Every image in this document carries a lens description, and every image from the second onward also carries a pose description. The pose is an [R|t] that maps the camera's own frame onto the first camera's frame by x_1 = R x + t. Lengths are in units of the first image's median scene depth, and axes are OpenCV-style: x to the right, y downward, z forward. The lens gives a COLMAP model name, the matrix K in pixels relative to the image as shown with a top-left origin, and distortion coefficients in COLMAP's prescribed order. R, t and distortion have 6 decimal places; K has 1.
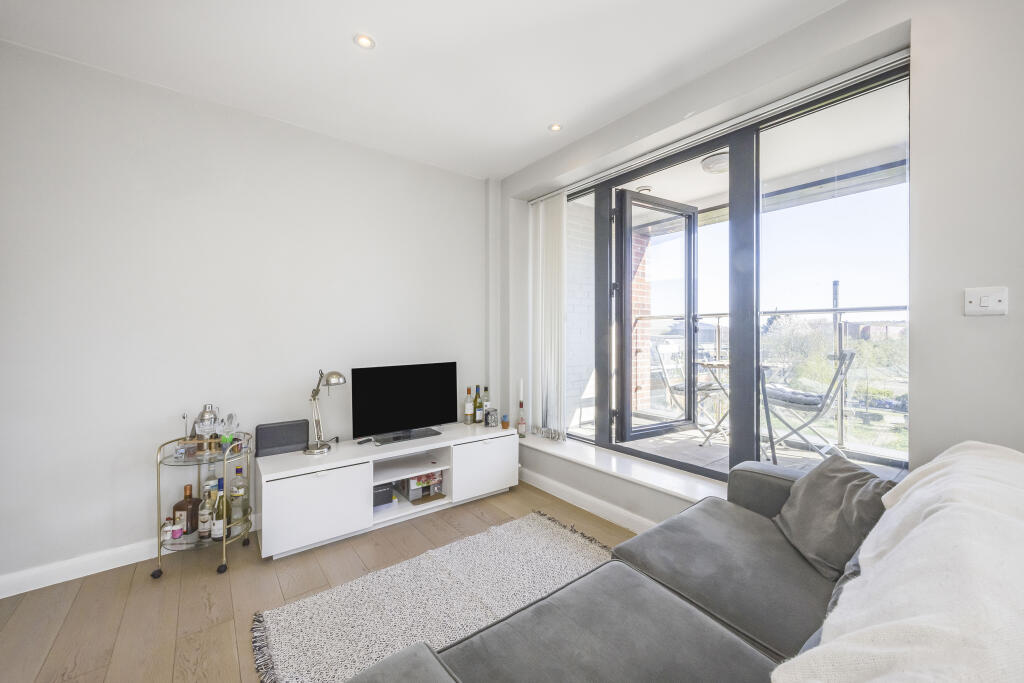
lens RADIAL K [[400.0, 0, 512.1], [0, 400.0, 331.2], [0, 0, 1]] dist [0.000713, 0.000021]
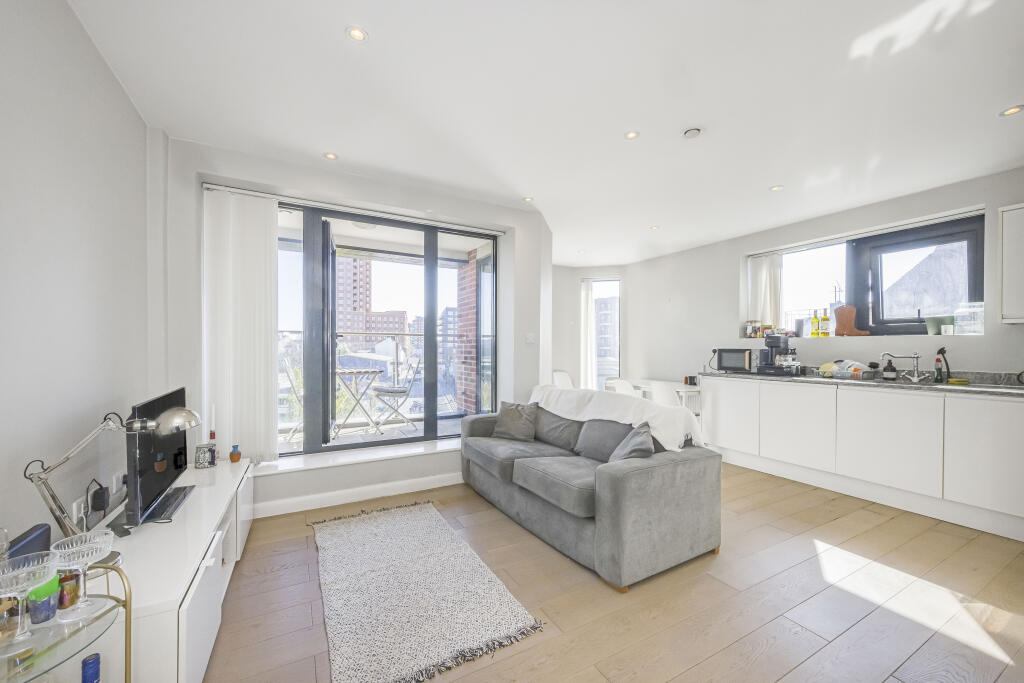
lens RADIAL K [[388.4, 0, 506.0], [0, 388.4, 351.4], [0, 0, 1]] dist [-0.000126, 0.000000]
pose [[0.168600, -0.005702, 0.985668, -0.838759], [-0.010175, 0.999920, 0.007525, 0.002036], [-0.985632, -0.011298, 0.168528, 0.362127]]
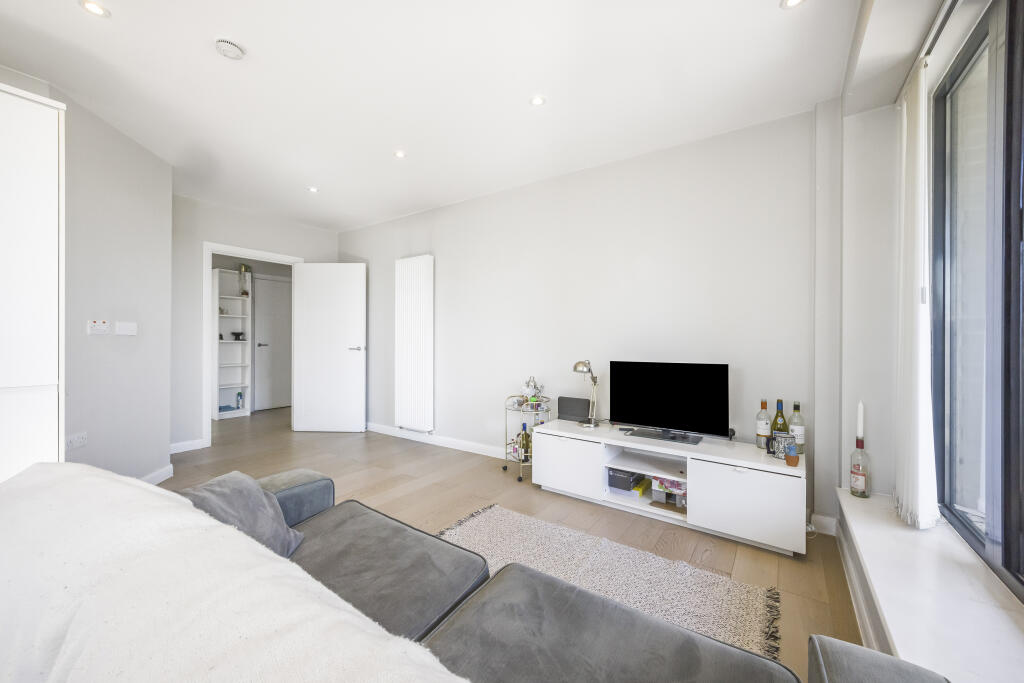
lens RADIAL K [[393.6, 0, 510.4], [0, 393.6, 336.6], [0, 0, 1]] dist [-0.000287, -0.000085]
pose [[0.289561, 0.001795, -0.957158, 0.577829], [0.004597, 0.999984, 0.003266, 0.017468], [0.957149, -0.005346, 0.289548, 0.392089]]
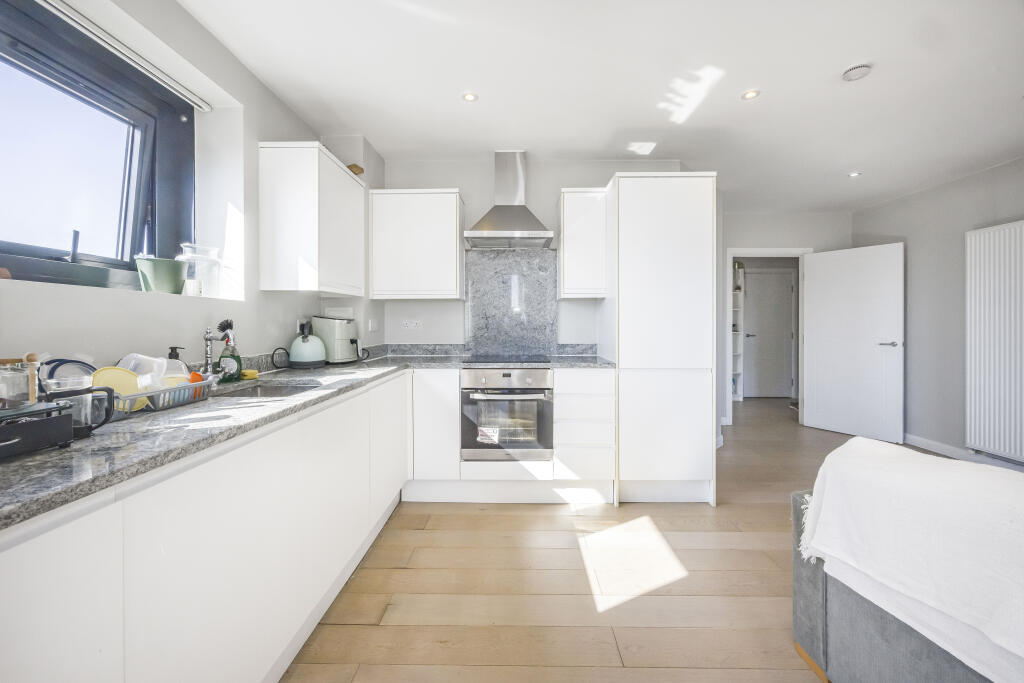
lens RADIAL K [[399.4, 0, 511.6], [0, 399.4, 322.0], [0, 0, 1]] dist [0.000276, 0.000002]
pose [[-0.628799, -0.003839, -0.777558, 0.789650], [0.001880, 0.999977, -0.006457, -0.003750], [0.777566, -0.005522, -0.628778, 0.077398]]
